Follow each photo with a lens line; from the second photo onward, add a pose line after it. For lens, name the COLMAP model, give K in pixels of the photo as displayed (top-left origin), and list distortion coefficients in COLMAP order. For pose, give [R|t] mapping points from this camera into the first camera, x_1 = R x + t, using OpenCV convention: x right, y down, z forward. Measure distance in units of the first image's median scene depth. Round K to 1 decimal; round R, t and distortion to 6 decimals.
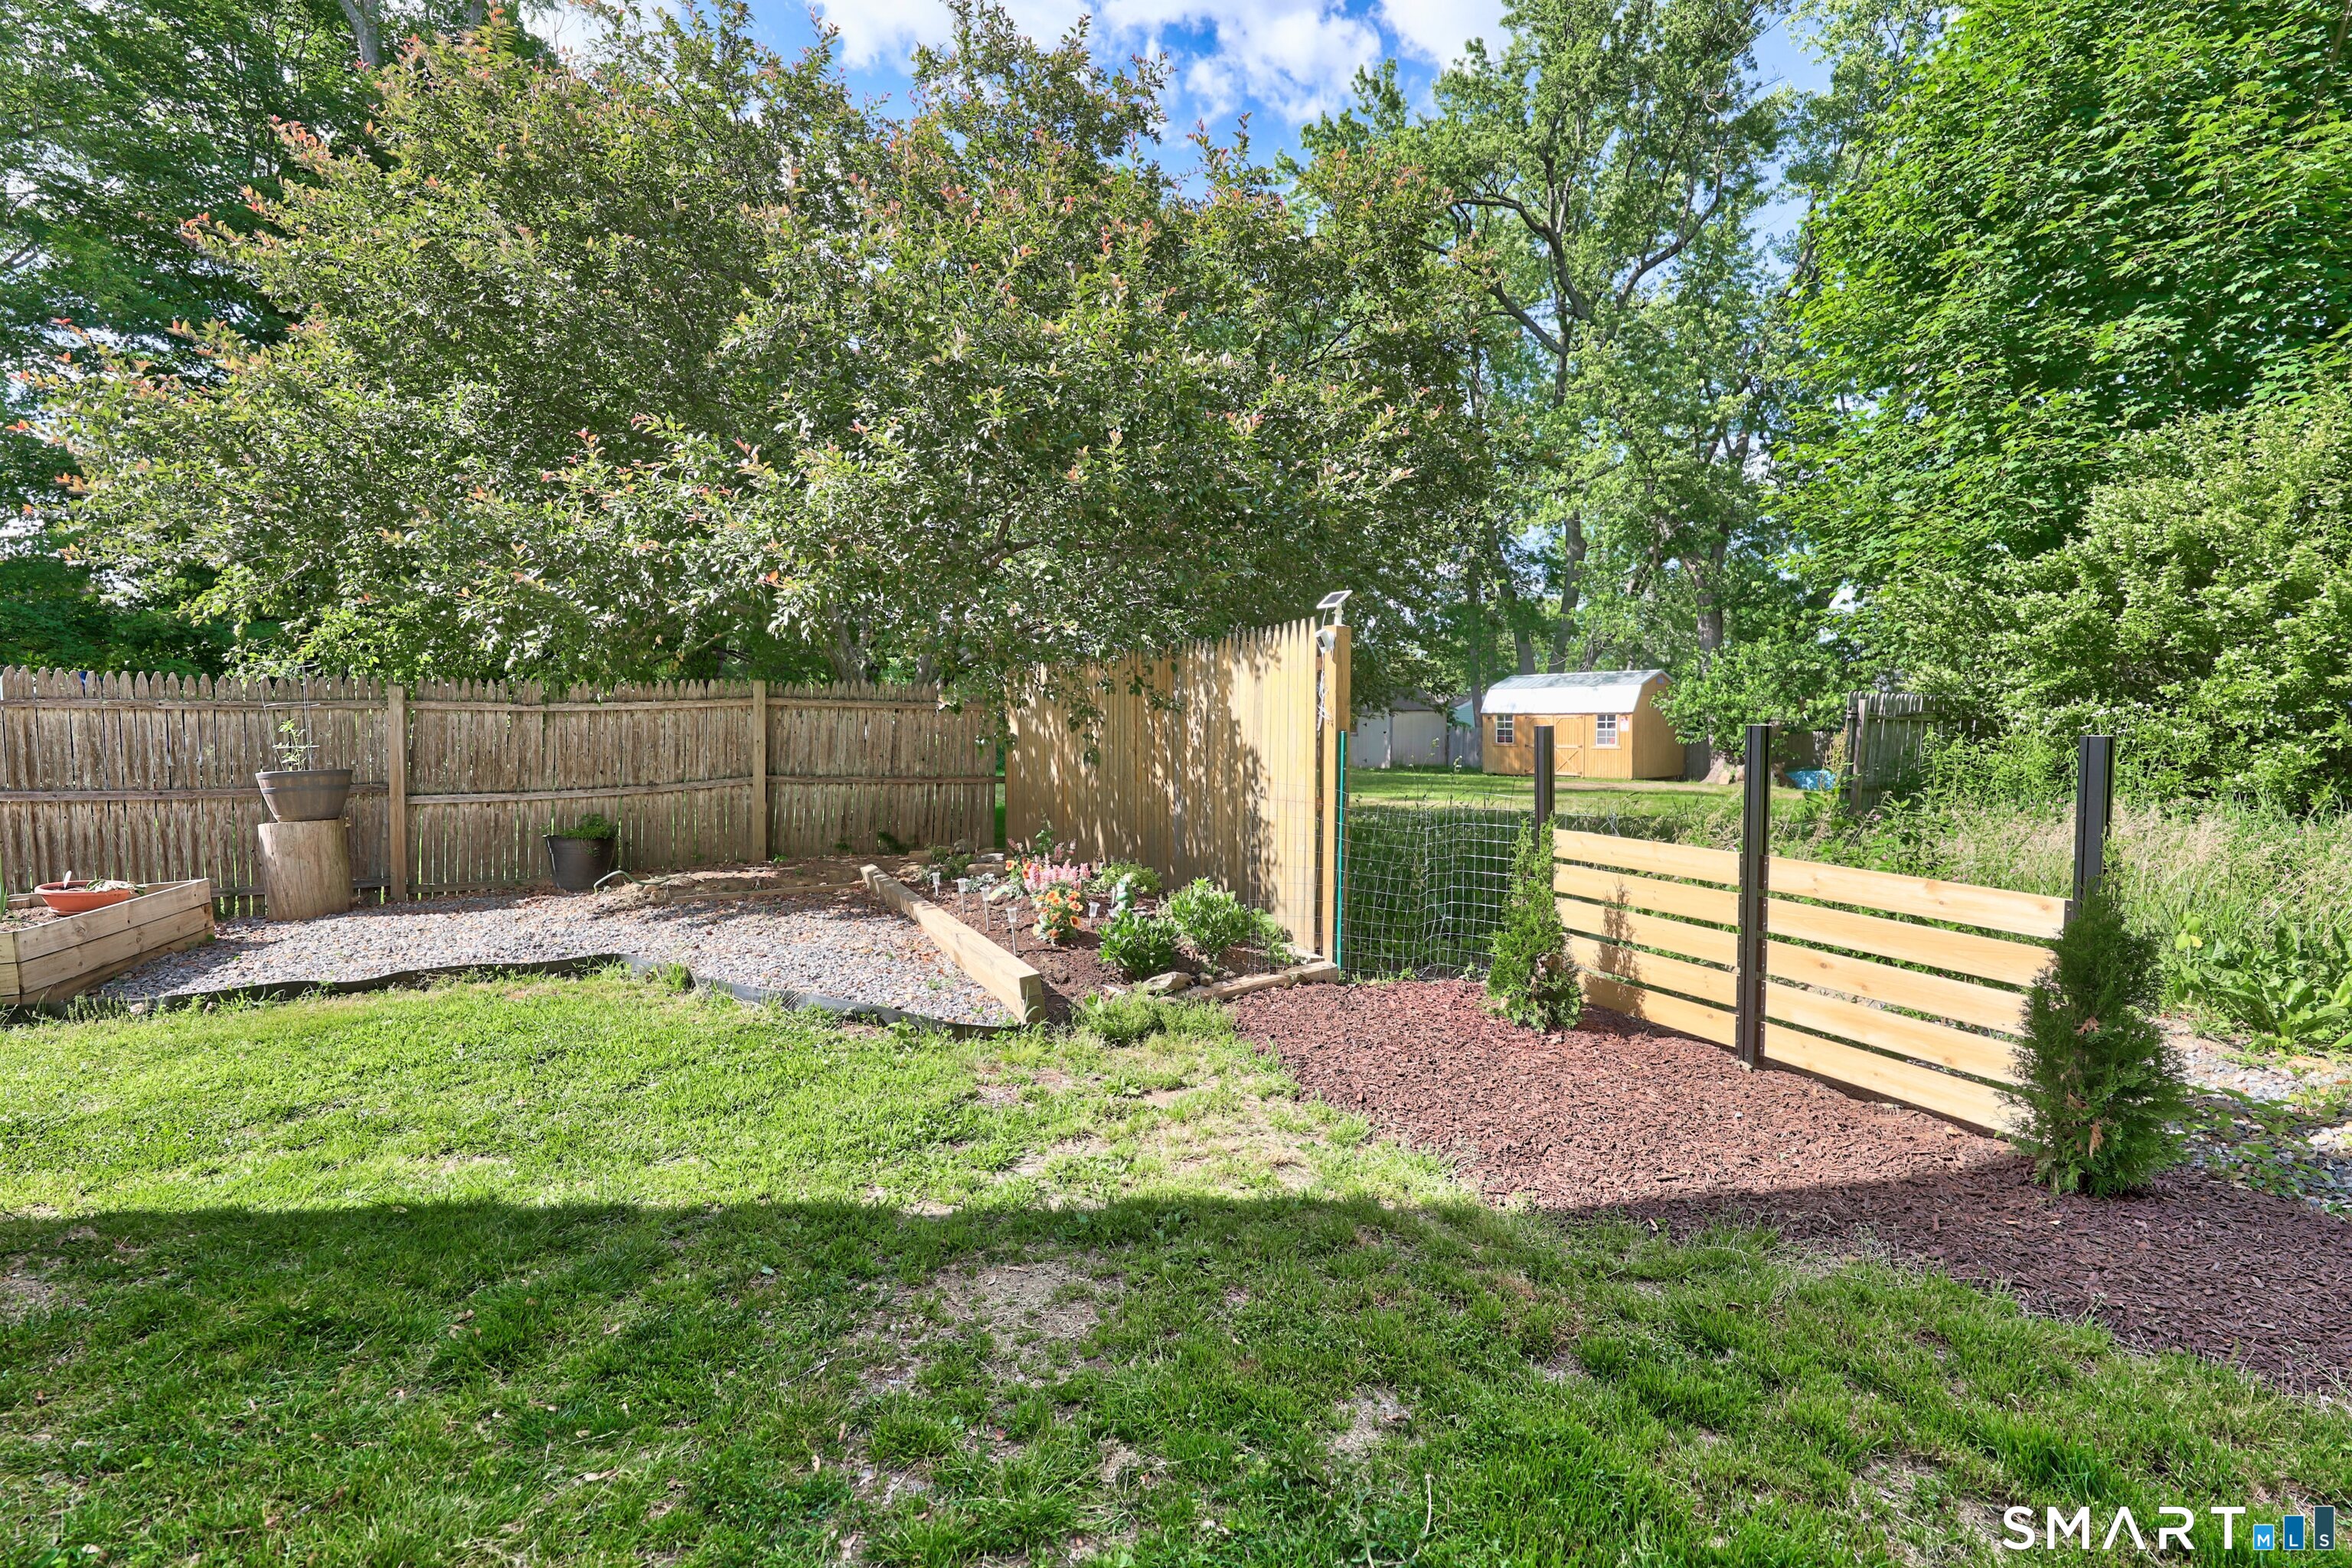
lens RADIAL K [[1064.3, 0, 1179.2], [0, 1064.3, 779.0], [0, 0, 1]] dist [-0.002394, -0.001616]
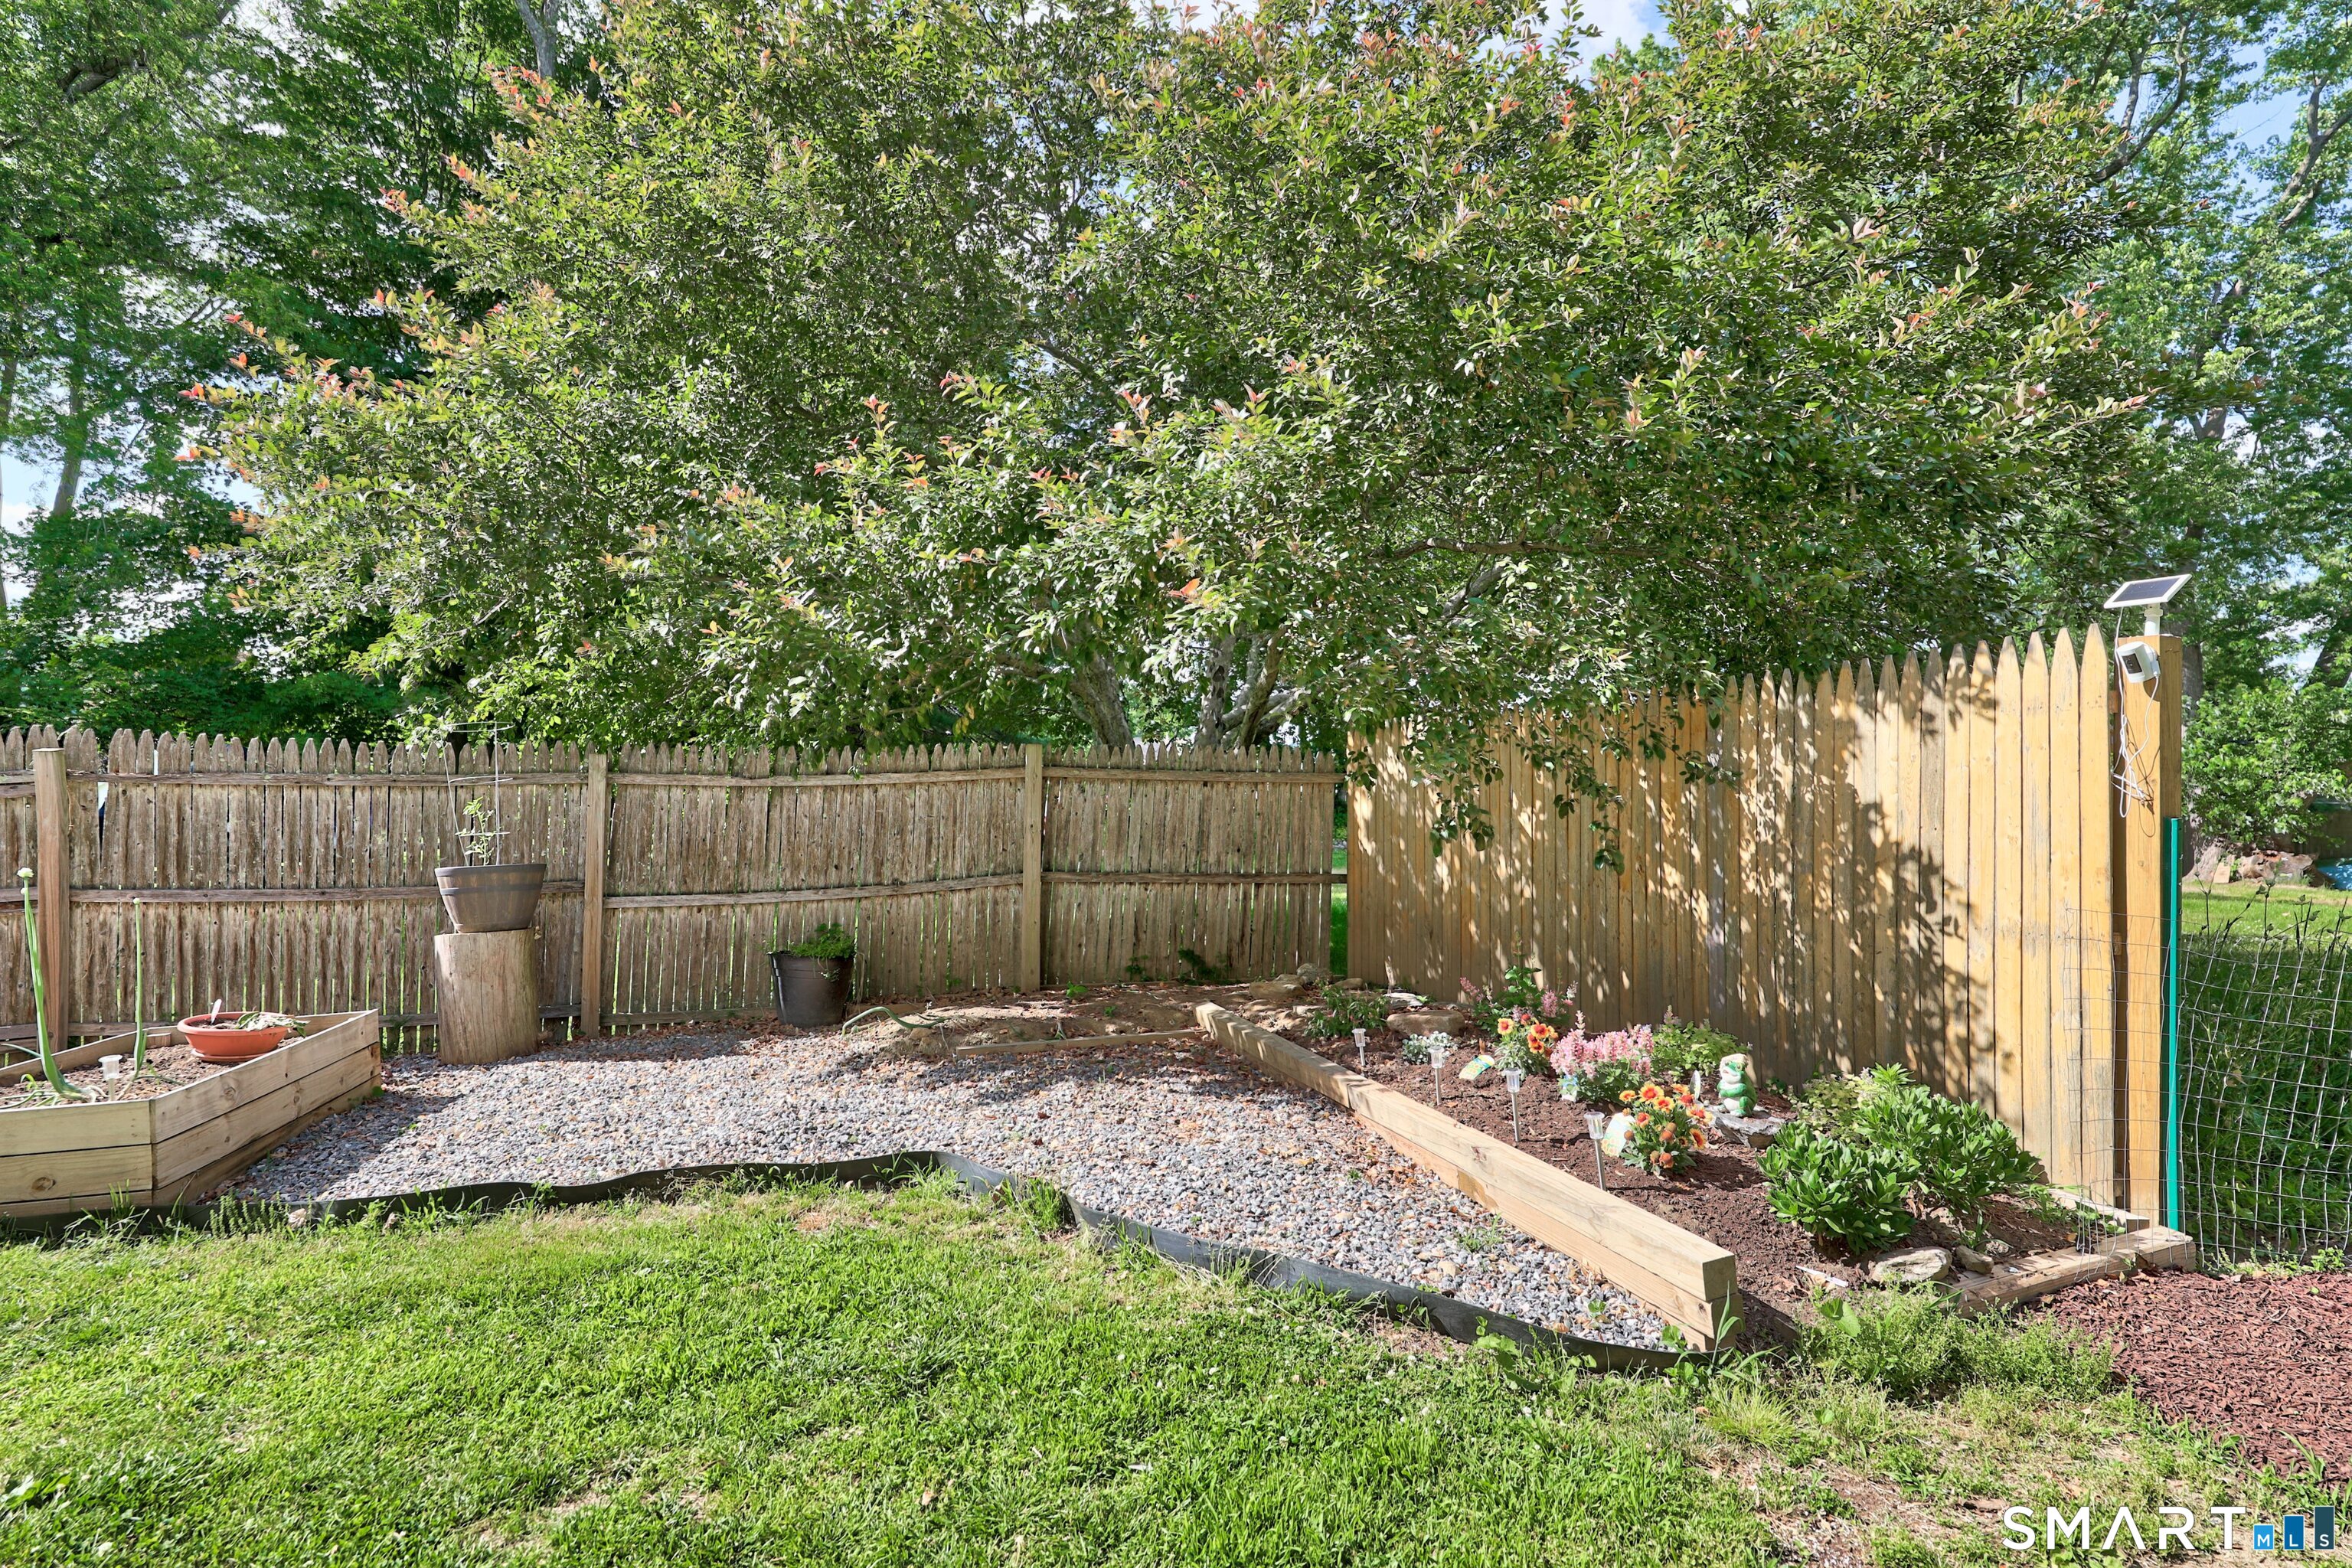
lens RADIAL K [[1268.9, 0, 1175.4], [0, 1268.9, 774.6], [0, 0, 1]] dist [-0.002313, -0.002064]
pose [[0.987530, -0.004091, -0.157376, -0.199891], [-0.007093, 0.997491, -0.070437, -0.012764], [0.157269, 0.070674, 0.985024, 0.178265]]
